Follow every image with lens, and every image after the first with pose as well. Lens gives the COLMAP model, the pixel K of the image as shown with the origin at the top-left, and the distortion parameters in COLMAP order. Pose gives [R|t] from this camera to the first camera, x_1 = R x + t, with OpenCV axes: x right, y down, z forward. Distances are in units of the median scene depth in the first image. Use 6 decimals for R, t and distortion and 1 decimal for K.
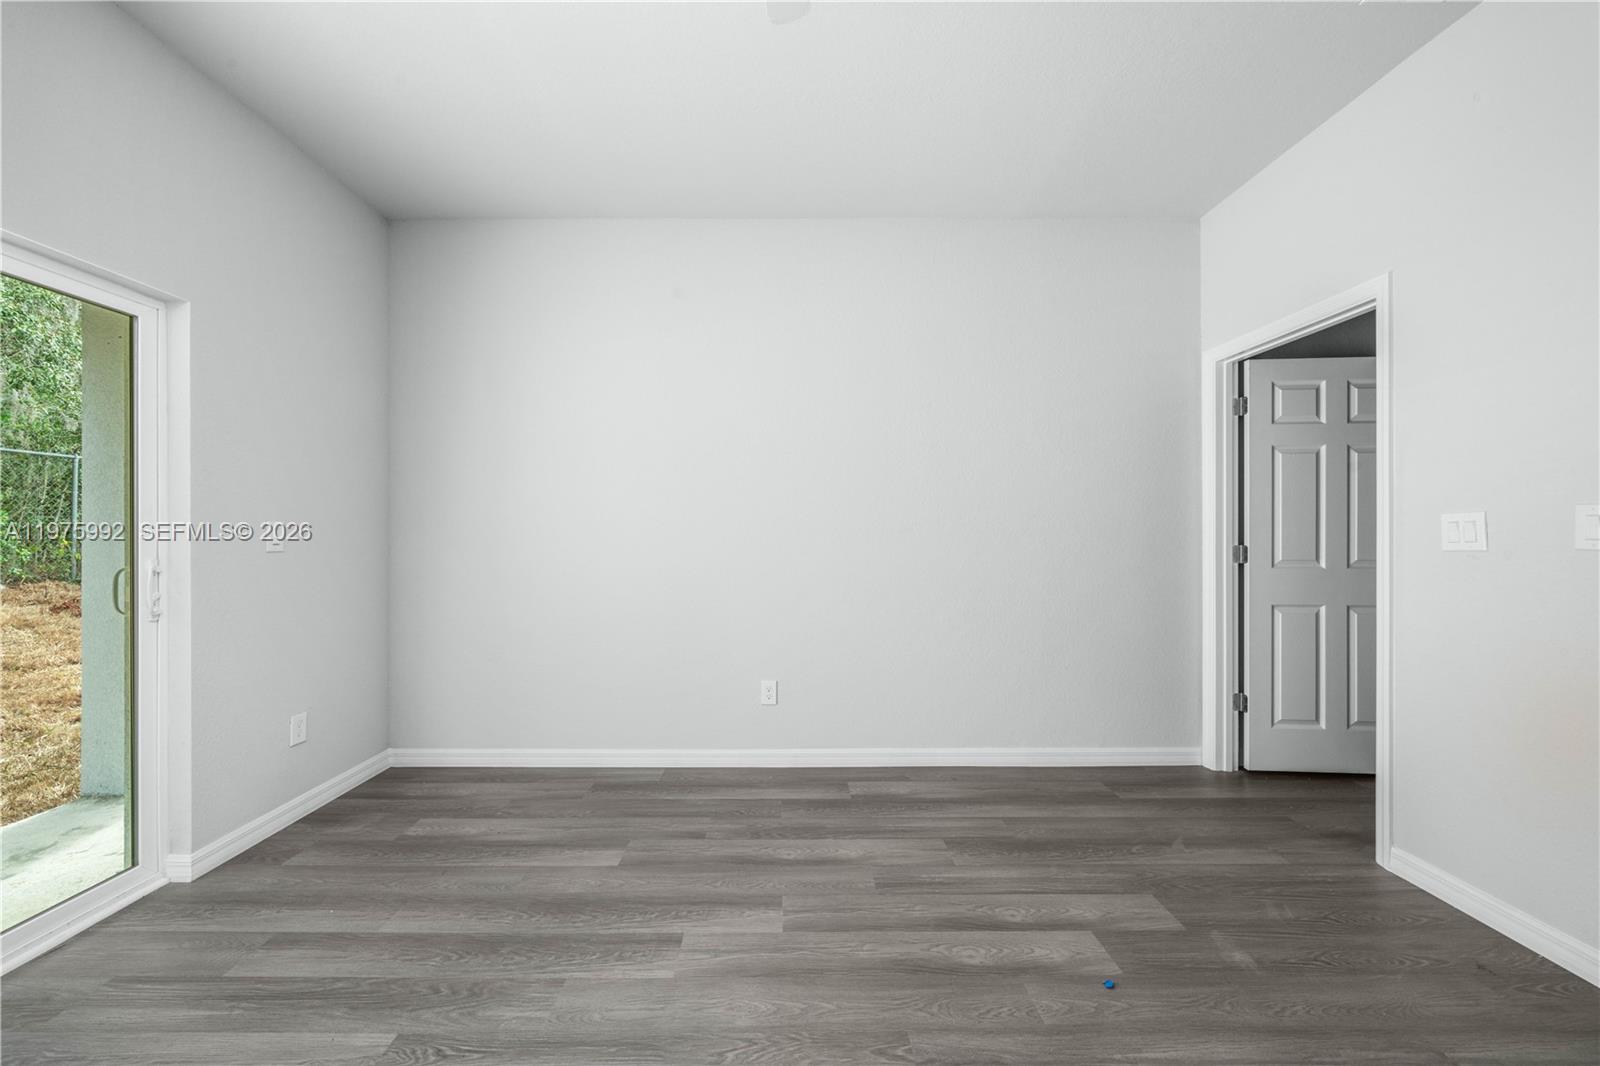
lens RADIAL K [[571.2, 0, 794.0], [0, 571.2, 533.6], [0, 0, 1]] dist [-0.001707, -0.000165]
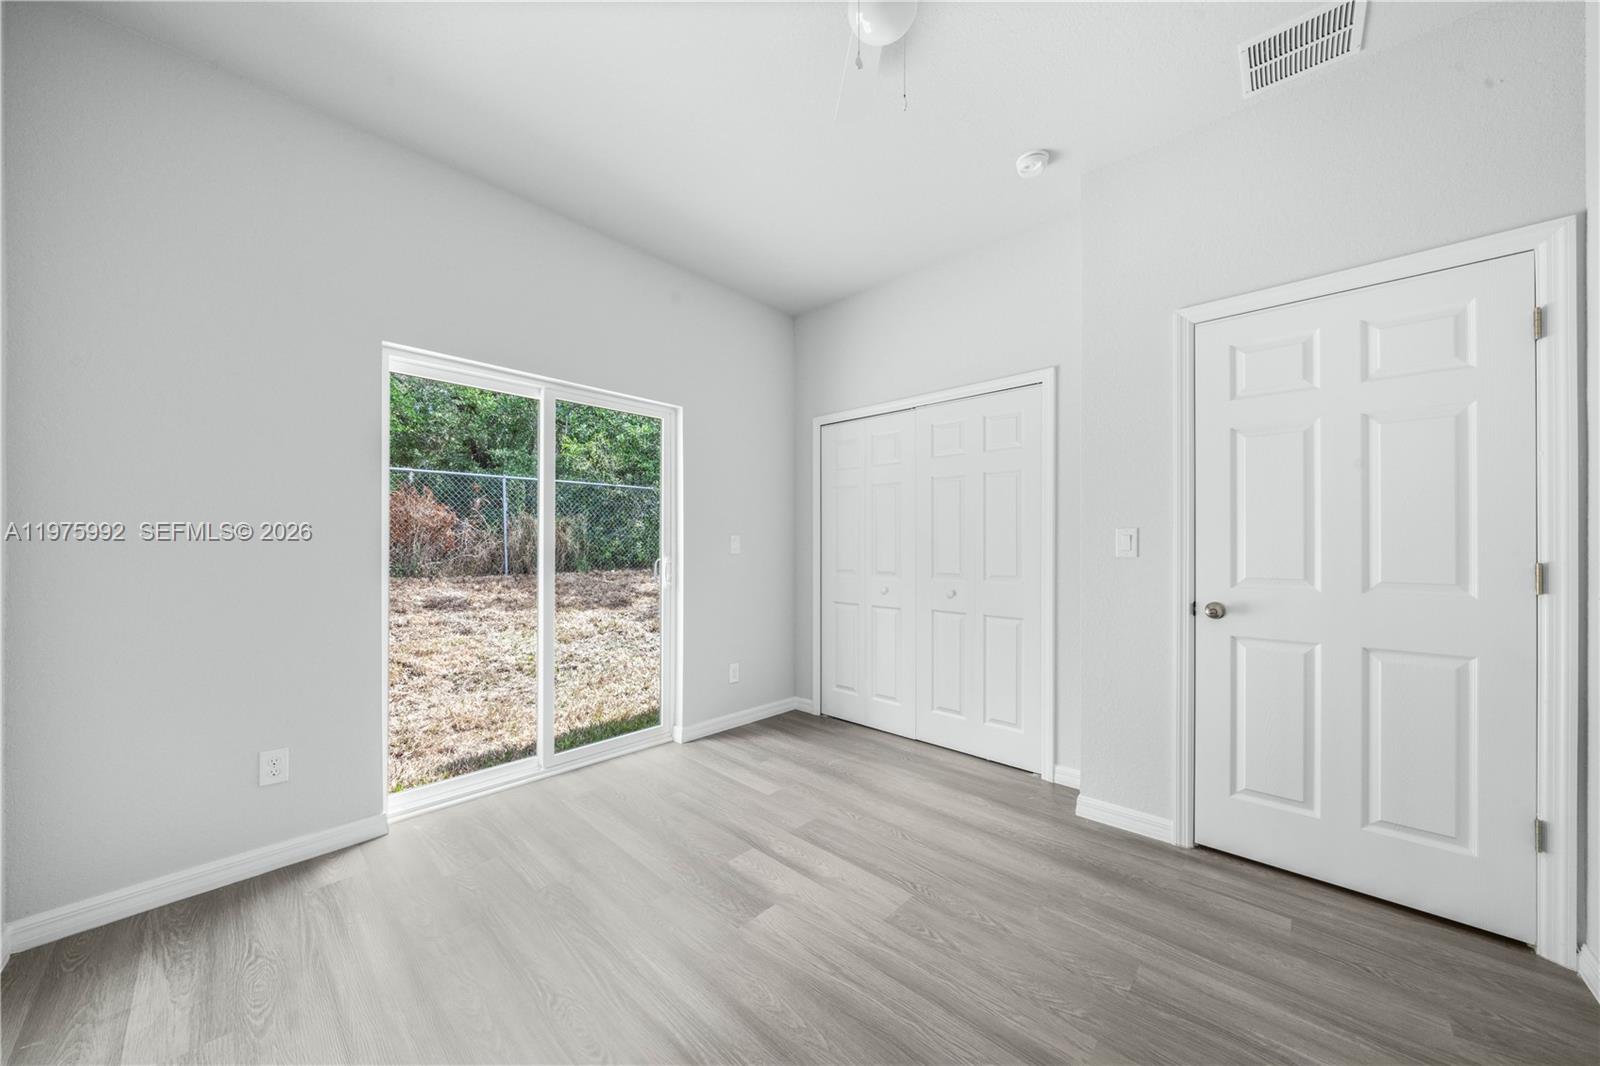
lens RADIAL K [[556.5, 0, 783.3], [0, 556.5, 539.0], [0, 0, 1]] dist [-0.007584, 0.000055]
pose [[0.712631, 0.000115, -0.701539, 0.809434], [-0.003999, 0.999984, -0.003898, 0.000804], [0.701528, 0.005584, 0.712620, 0.041674]]
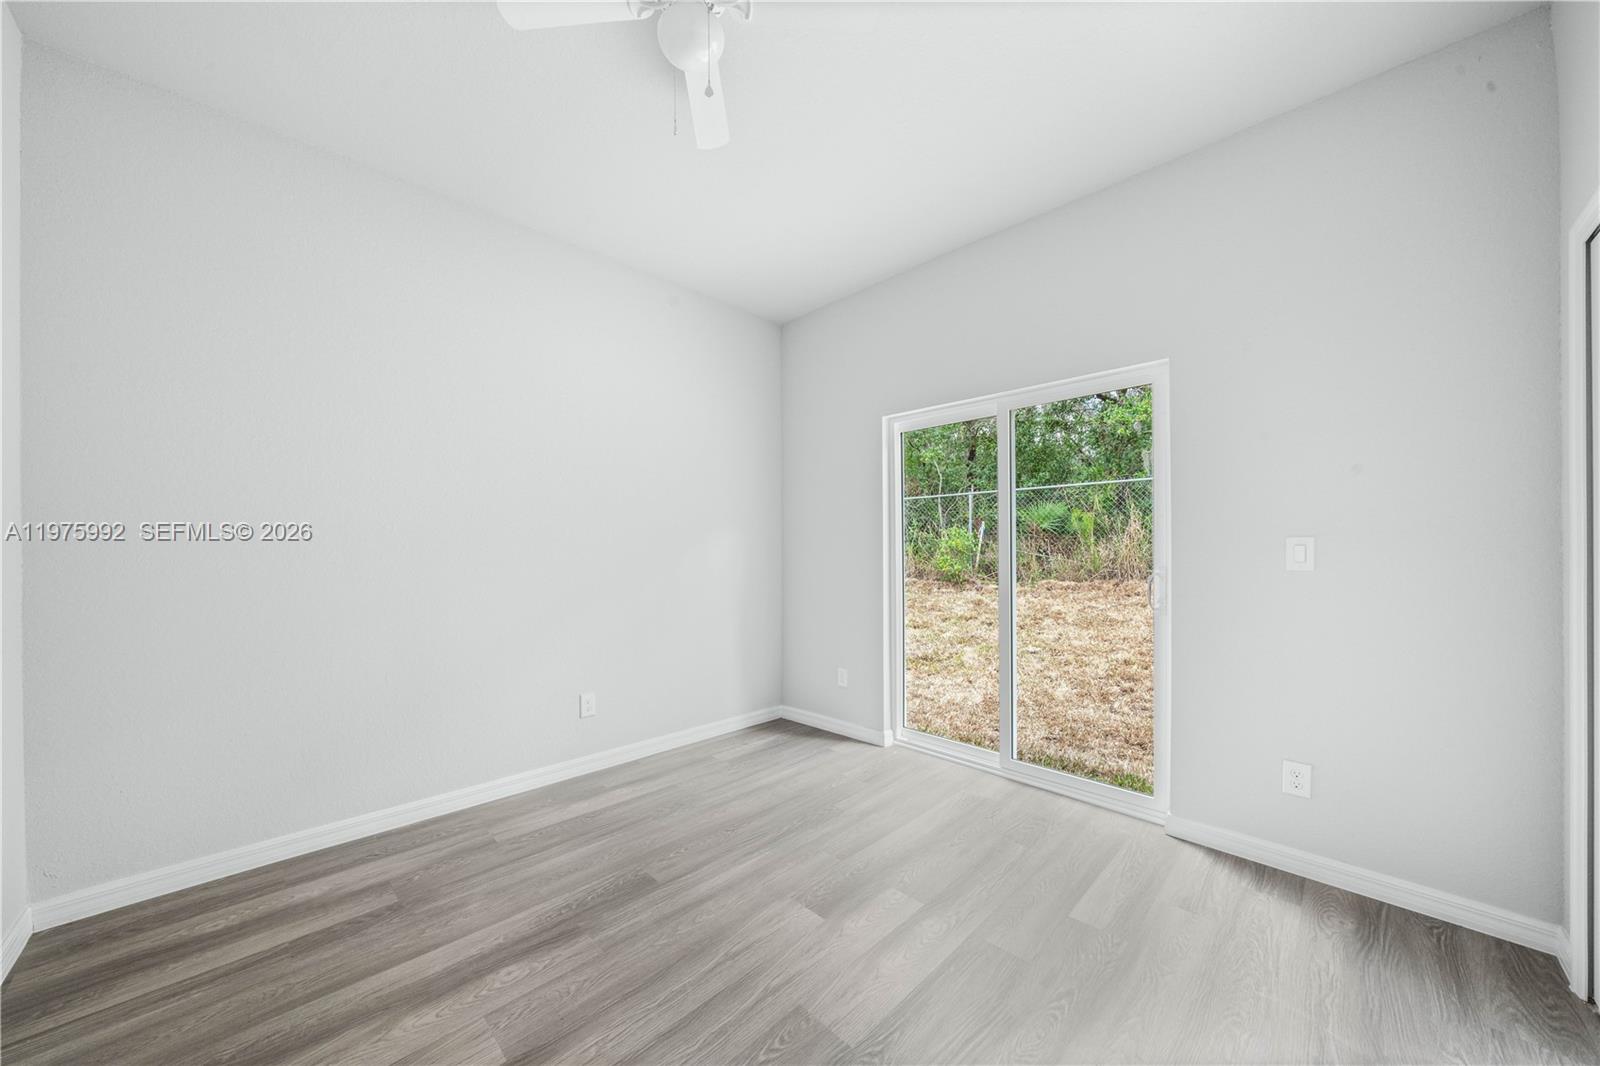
lens RADIAL K [[556.5, 0, 783.3], [0, 556.5, 539.0], [0, 0, 1]] dist [-0.007584, 0.000055]
pose [[-0.723232, -0.013537, -0.690473, 0.866150], [-0.003014, 0.999860, -0.016445, 0.002134], [0.690599, -0.009812, -0.723172, 3.118661]]
